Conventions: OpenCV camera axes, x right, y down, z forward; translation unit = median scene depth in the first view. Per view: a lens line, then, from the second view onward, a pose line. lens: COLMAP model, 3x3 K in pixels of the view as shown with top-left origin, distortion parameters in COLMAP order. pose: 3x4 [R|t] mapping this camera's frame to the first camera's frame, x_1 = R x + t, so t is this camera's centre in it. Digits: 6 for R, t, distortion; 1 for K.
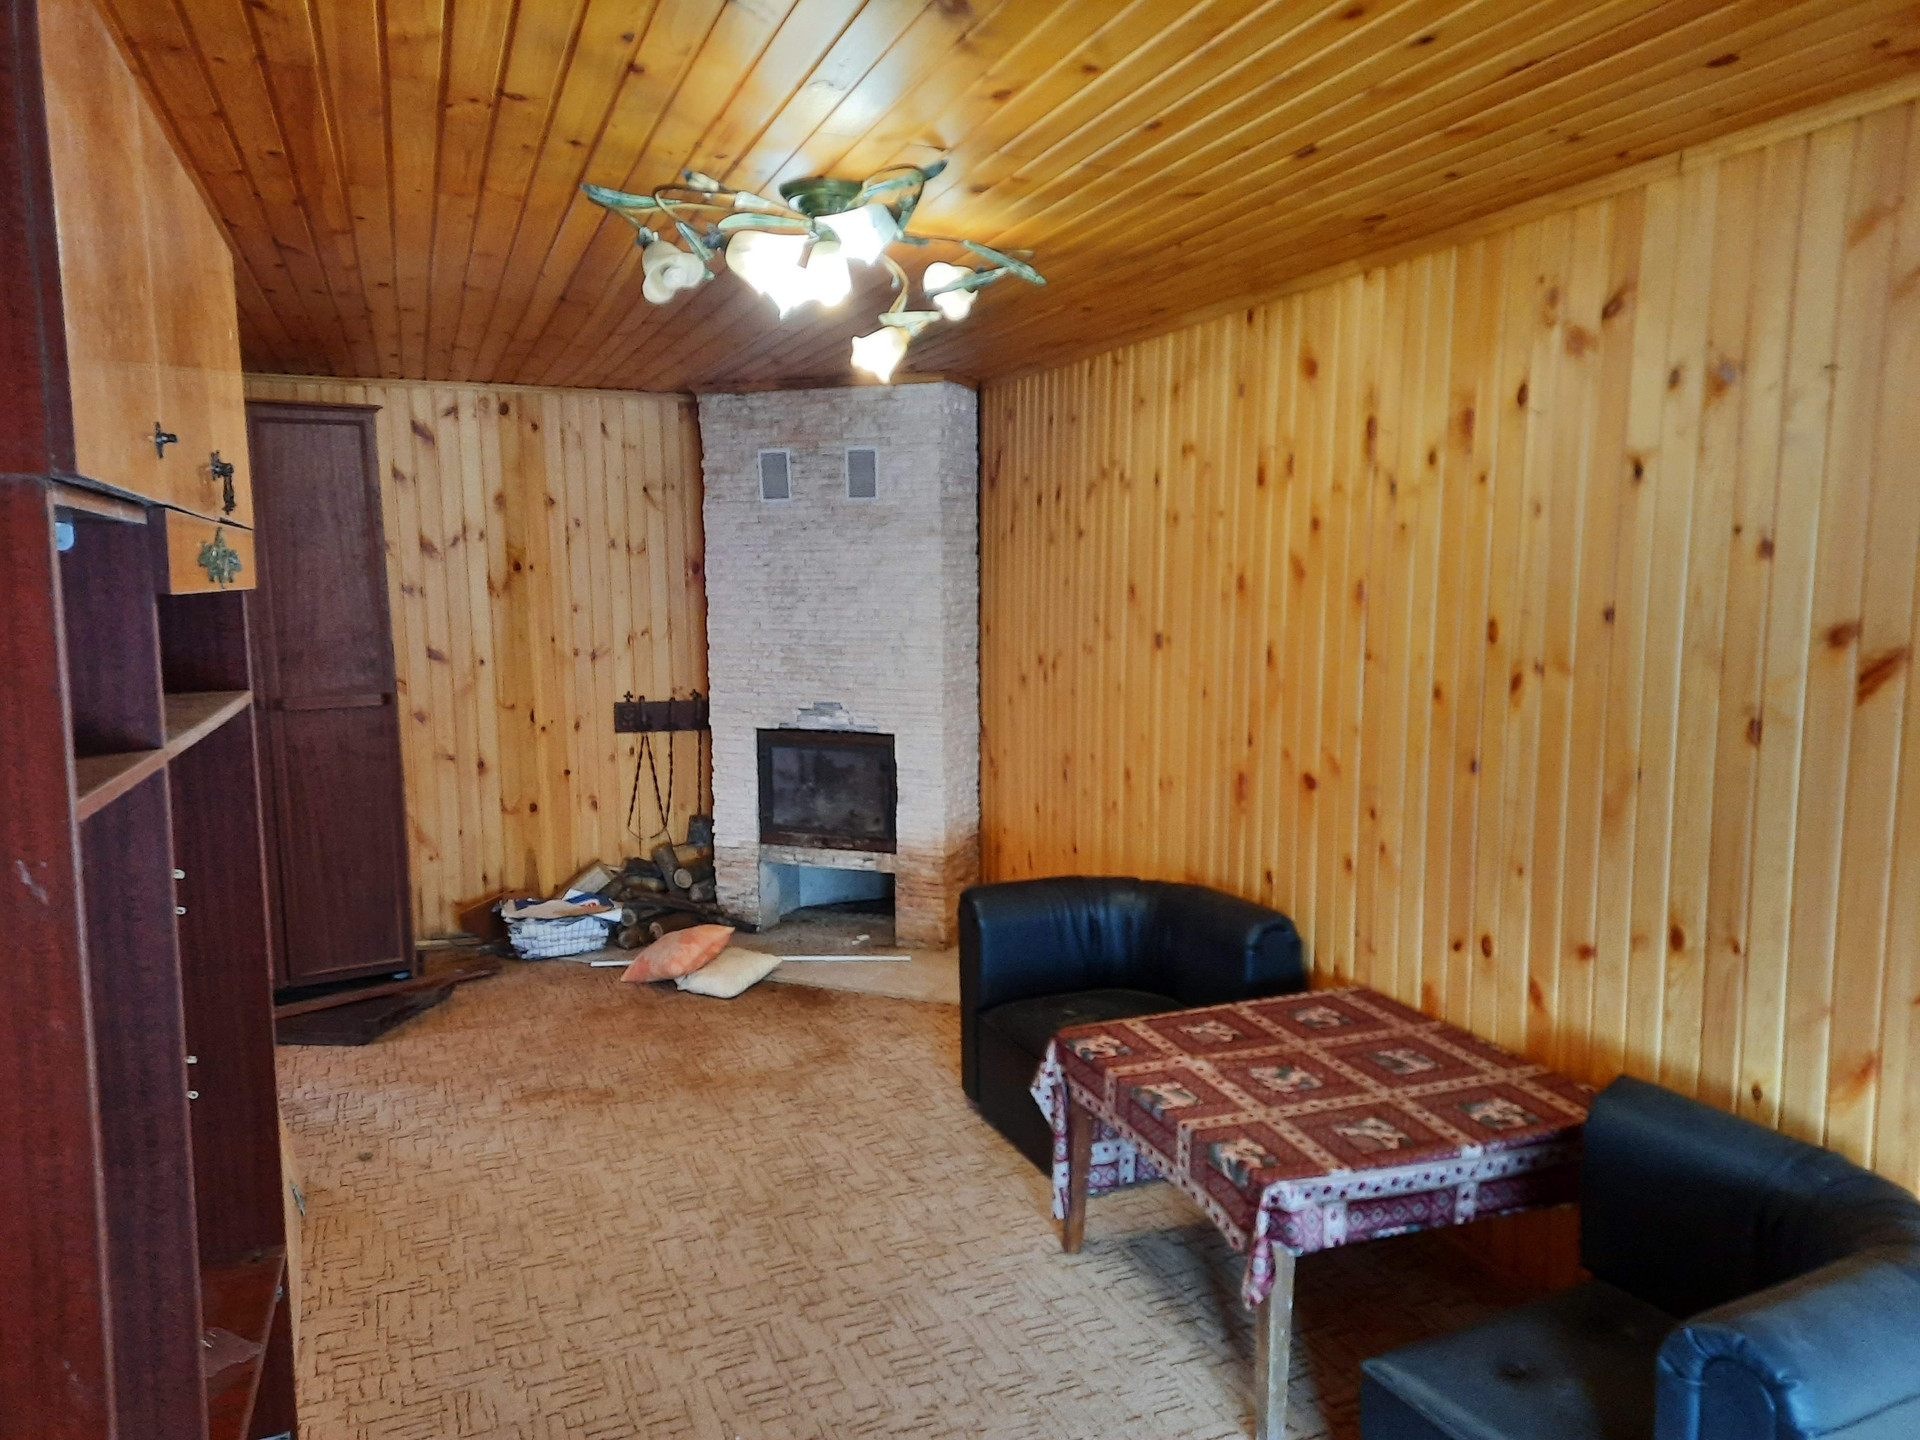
lens RADIAL K [[1376.3, 0, 960.4], [0, 1376.3, 724.2], [0, 0, 1]] dist [0.001540, 0.000580]
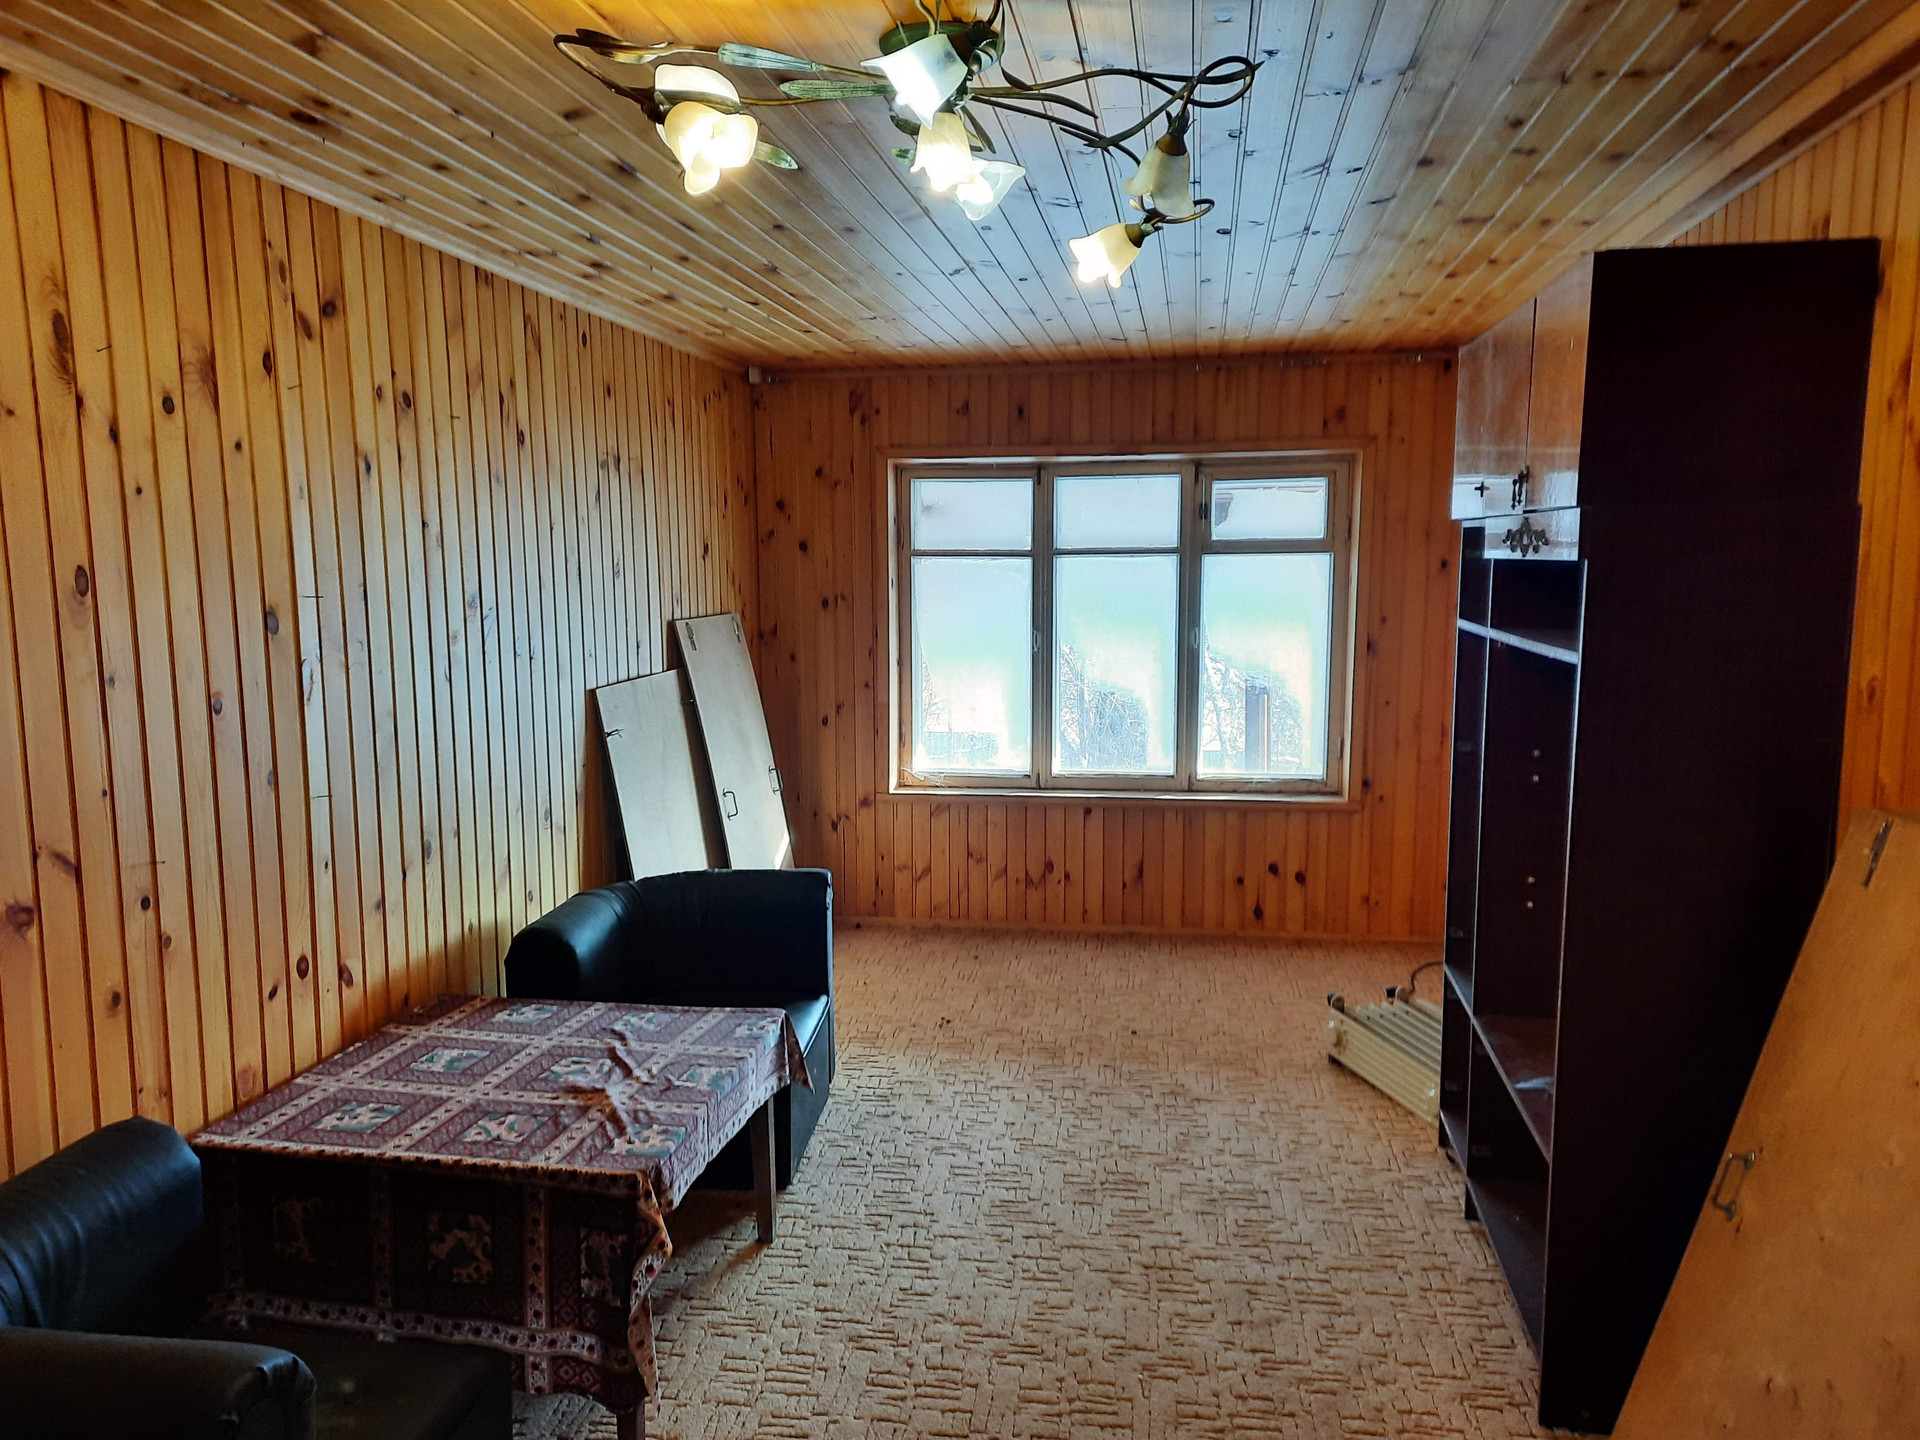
lens RADIAL K [[1376.3, 0, 962.0], [0, 1376.3, 735.7], [0, 0, 1]] dist [0.001540, 0.000580]
pose [[-0.856116, -0.065483, 0.512617, -0.458612], [0.060279, 0.972515, 0.224904, -0.170000], [-0.513255, 0.223444, -0.828638, 1.519034]]
